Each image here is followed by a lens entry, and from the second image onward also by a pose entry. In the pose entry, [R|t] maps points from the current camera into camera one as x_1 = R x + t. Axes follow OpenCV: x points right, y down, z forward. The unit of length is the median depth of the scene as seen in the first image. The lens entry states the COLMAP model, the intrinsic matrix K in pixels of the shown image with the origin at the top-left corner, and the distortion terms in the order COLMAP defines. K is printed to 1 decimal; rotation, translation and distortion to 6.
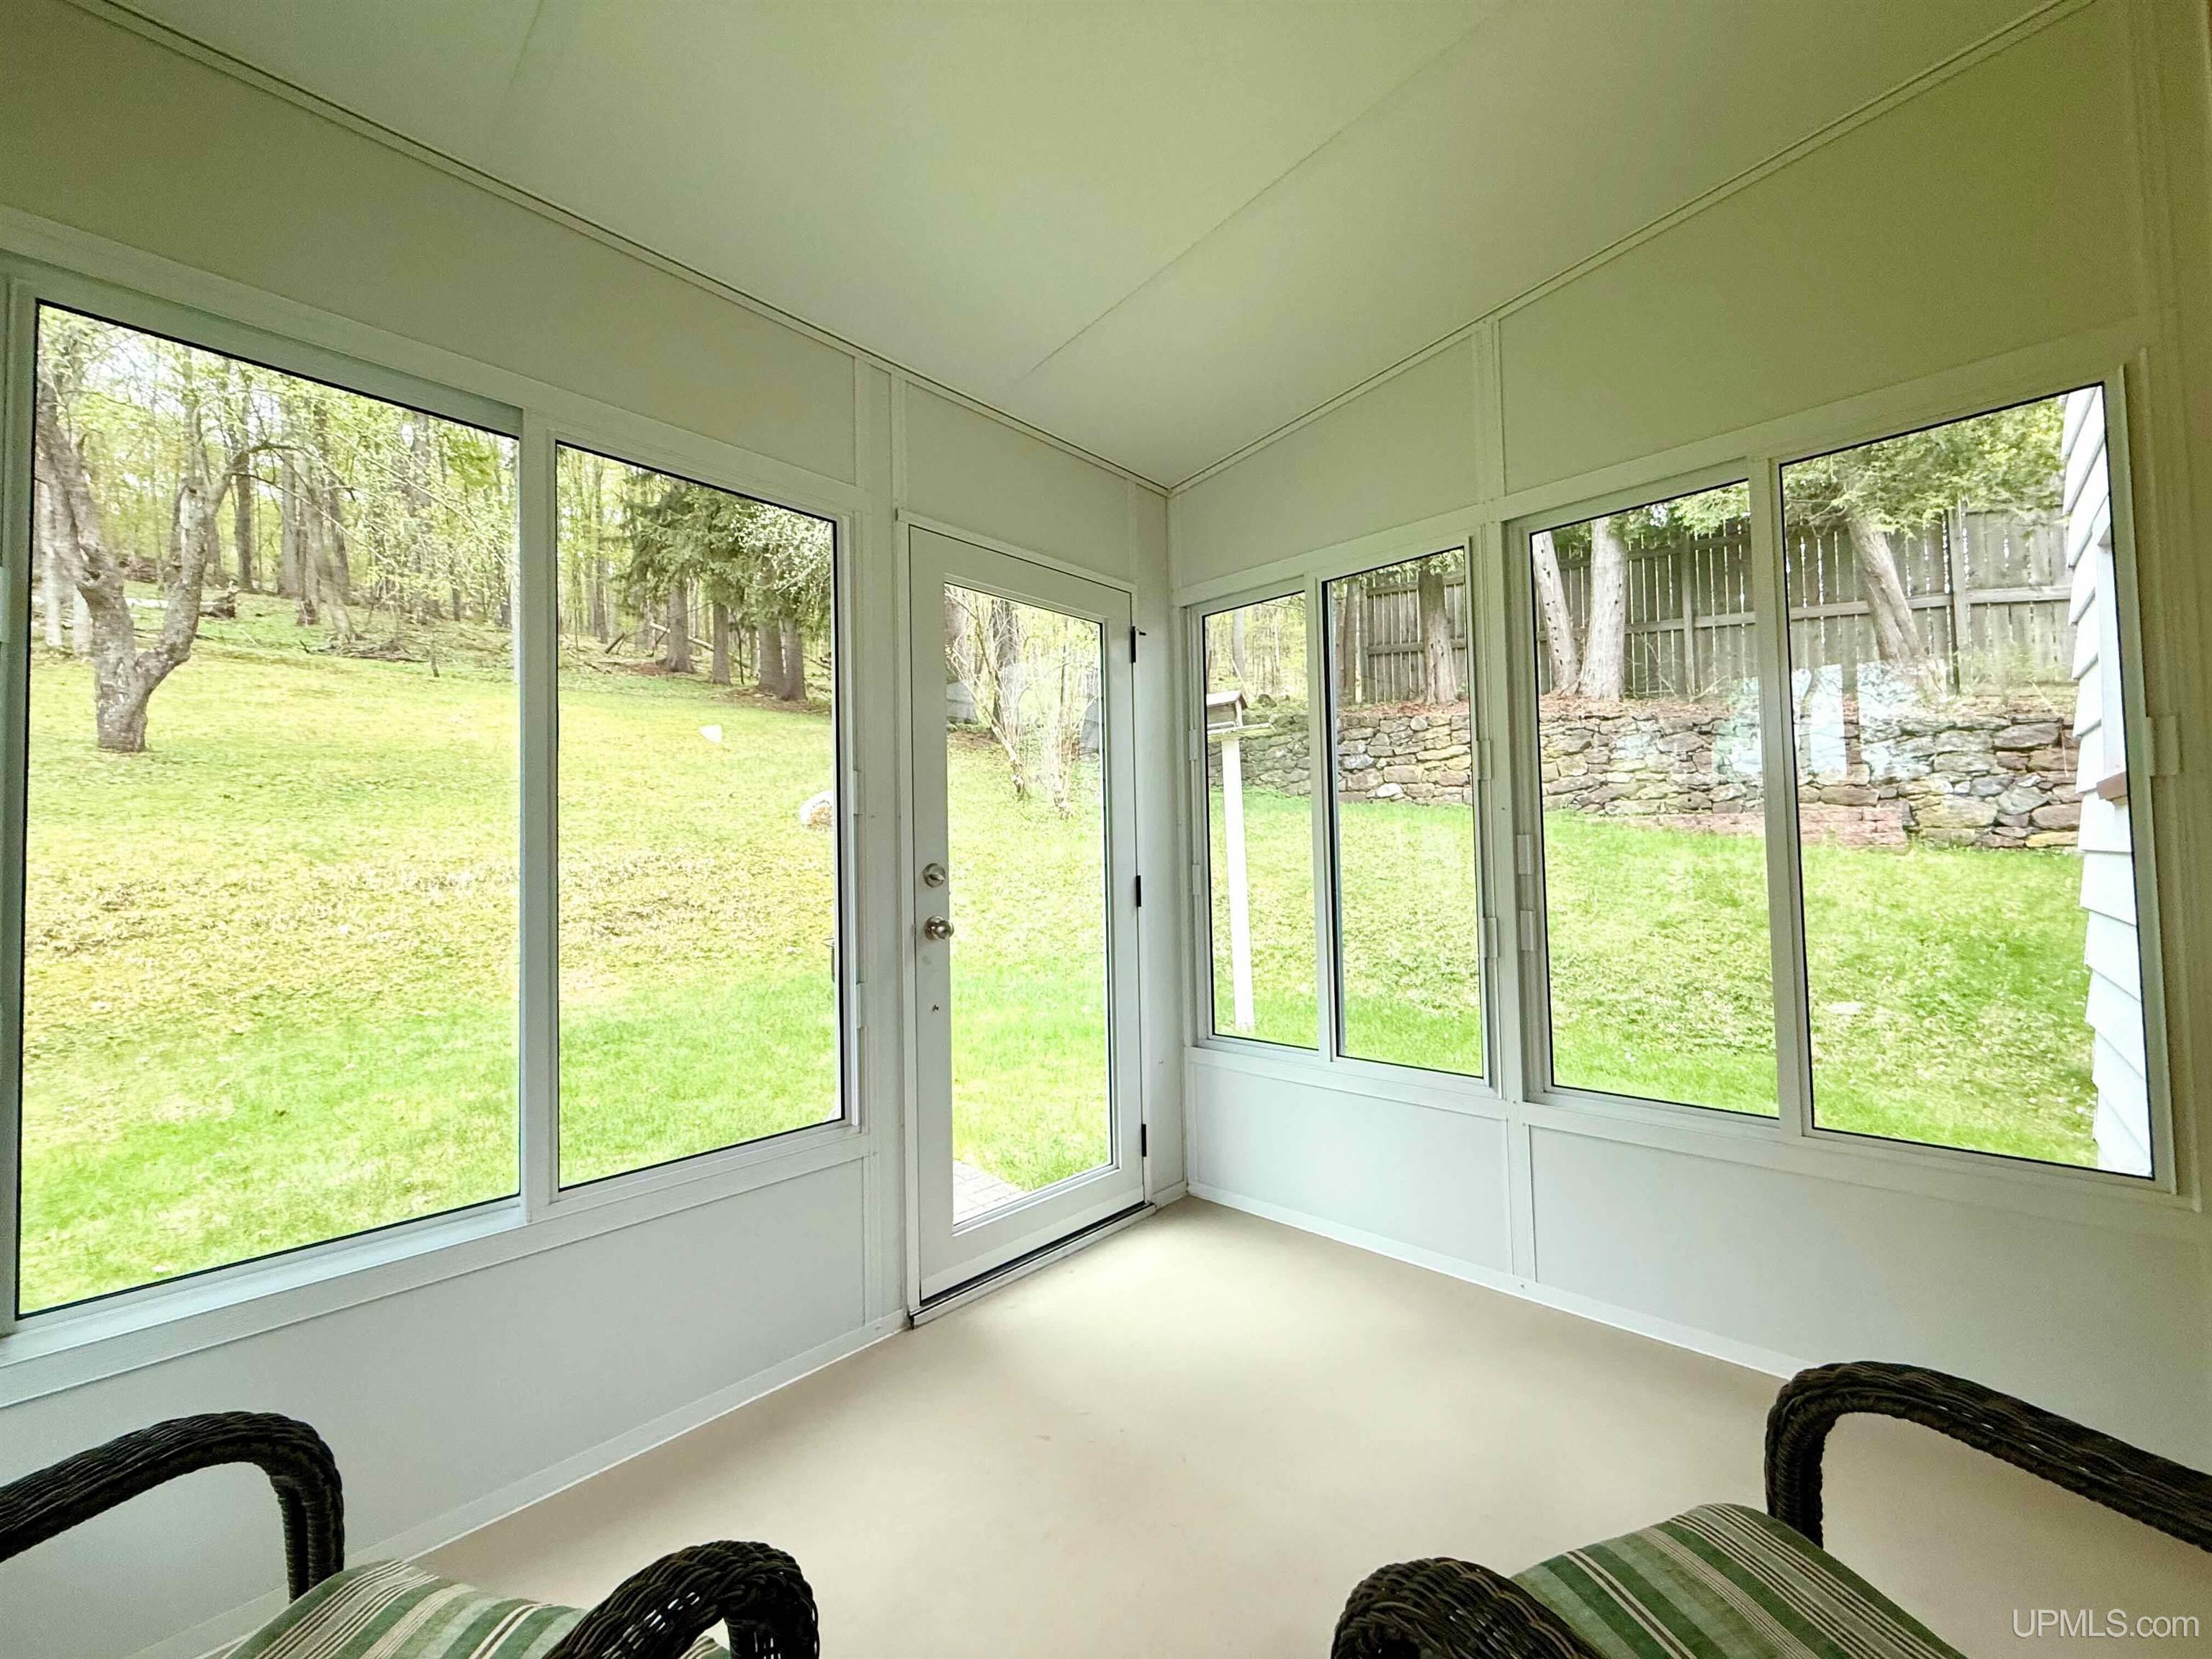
lens RADIAL K [[885.5, 0, 1106.0], [0, 885.5, 828.5], [0, 0, 1]] dist [0.000202, 0.000030]
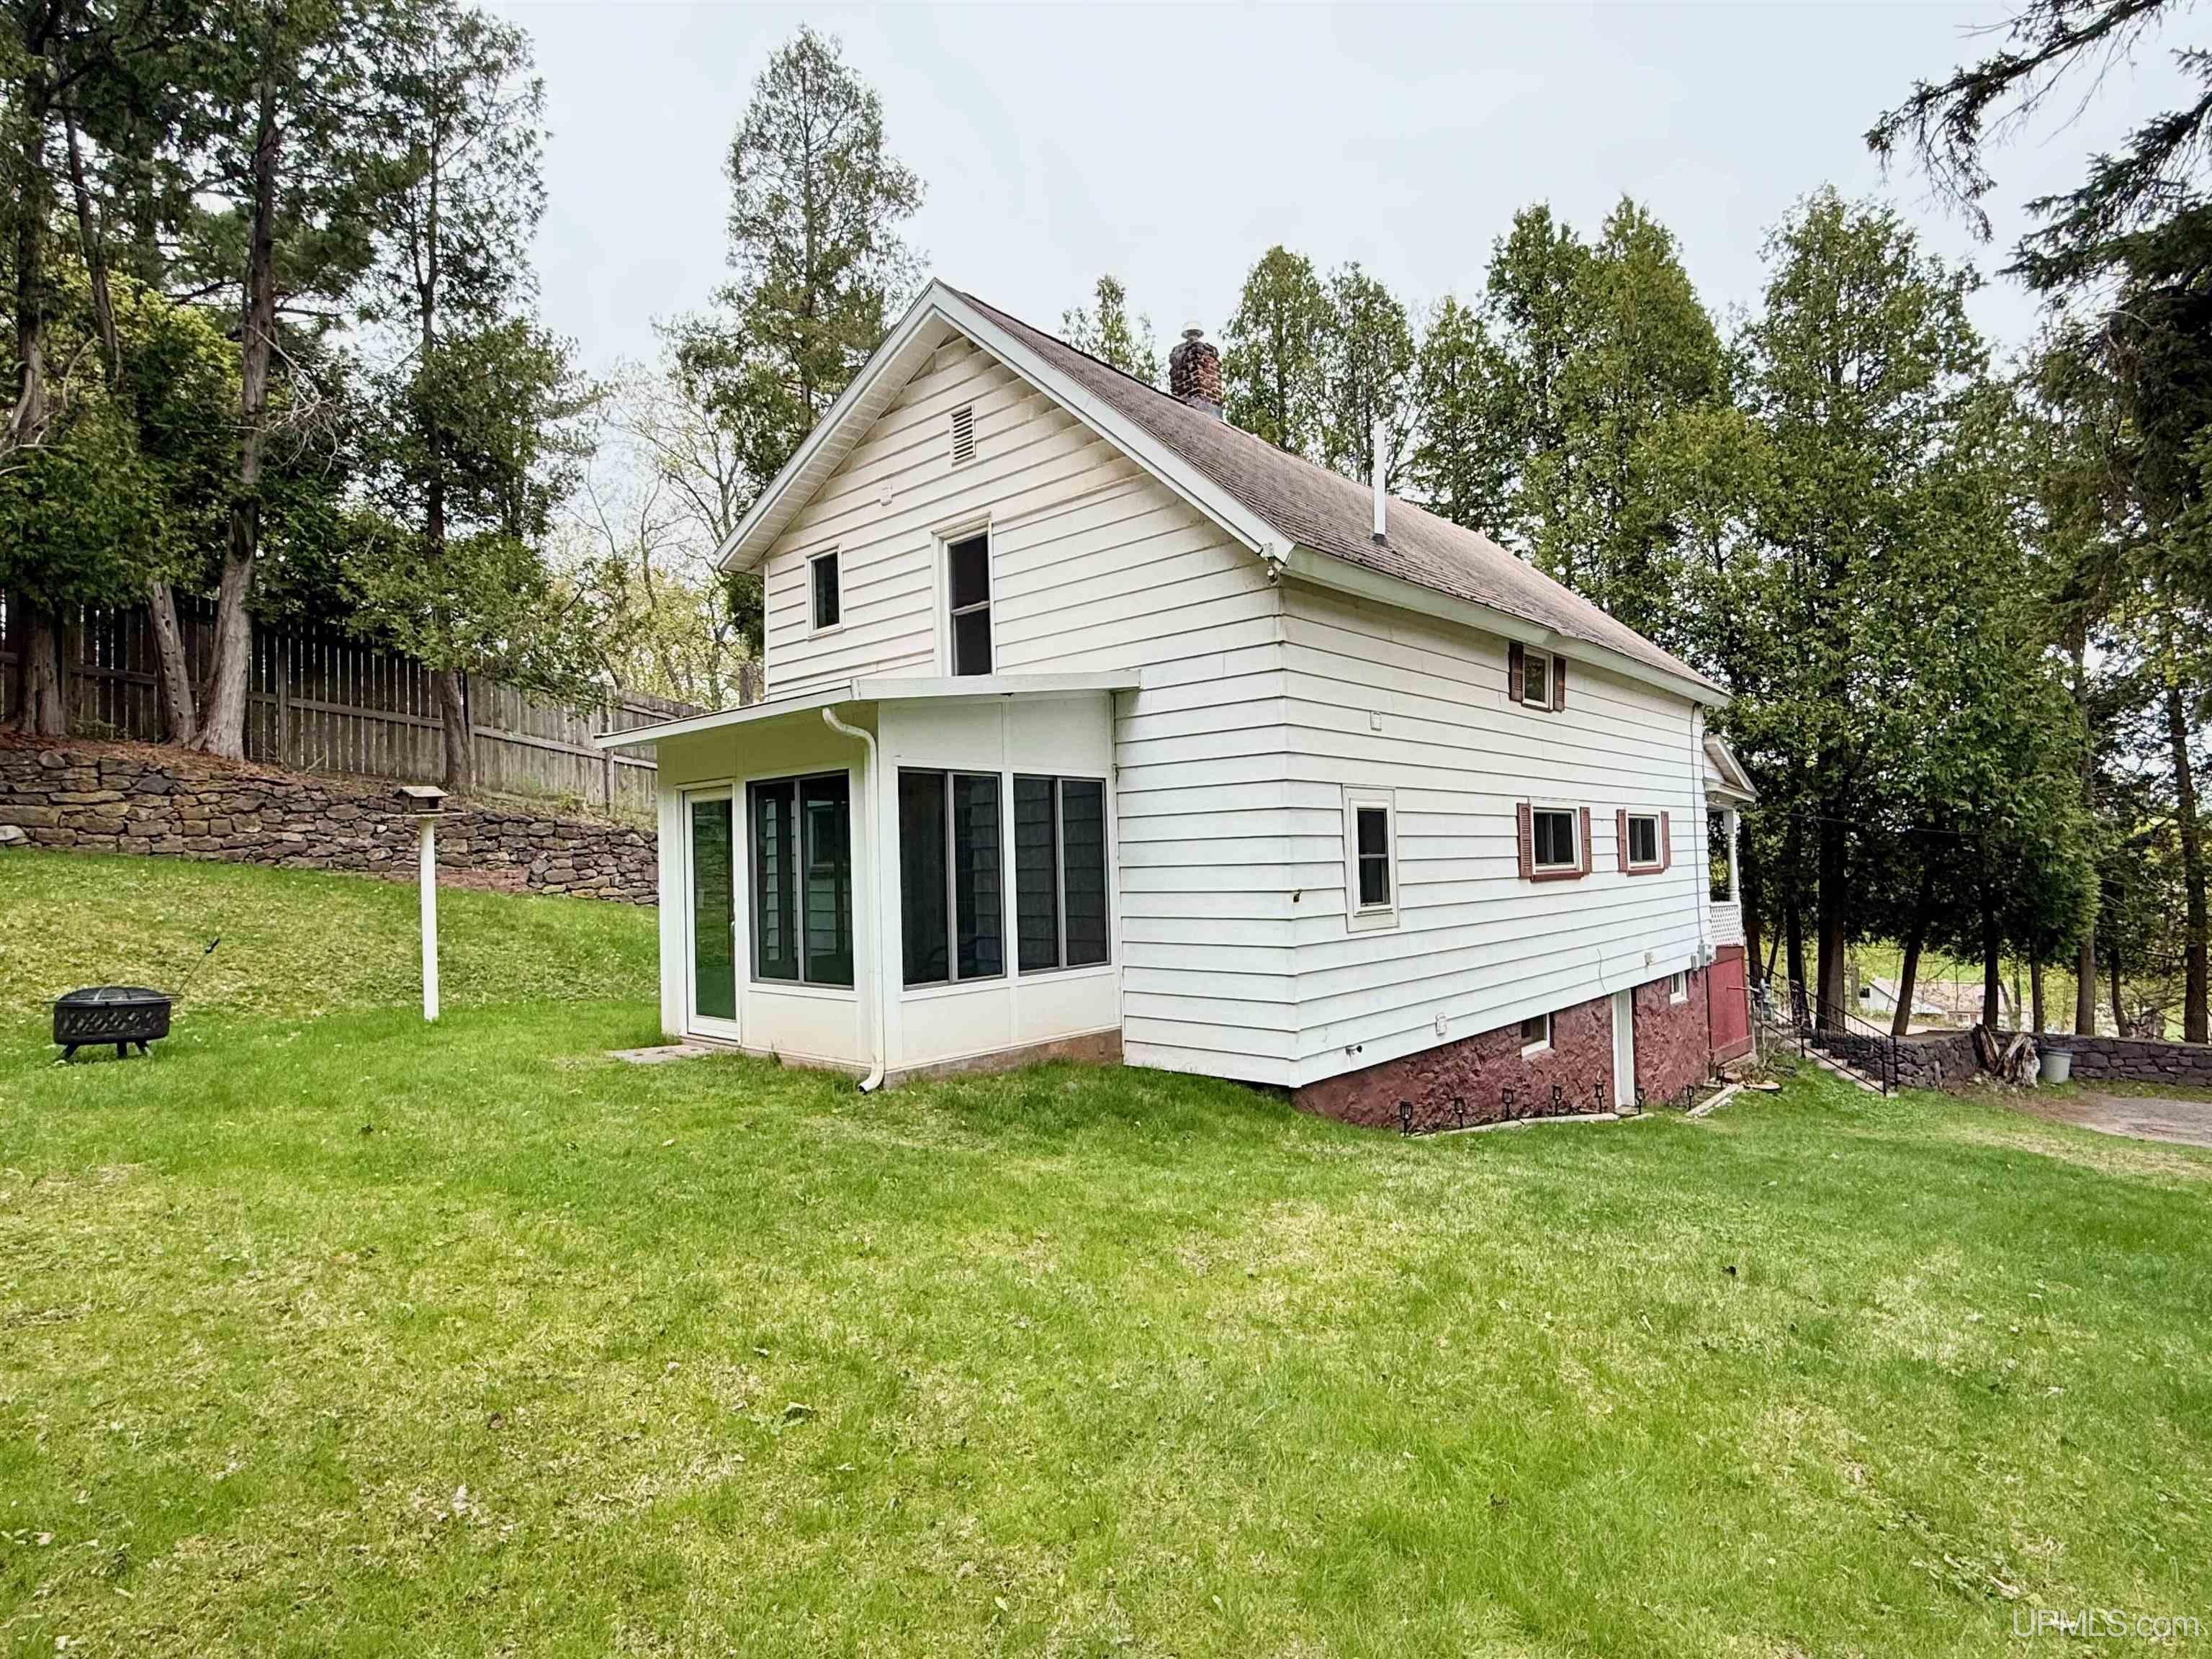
lens RADIAL K [[1156.2, 0, 1106.0], [0, 1156.2, 831.3], [0, 0, 1]] dist [0.000272, 0.000086]
pose [[-0.021987, 0.051809, 0.998415, -0.925108], [-0.004485, 0.998641, -0.051920, 0.008510], [-0.999748, -0.005619, -0.021724, -0.029068]]
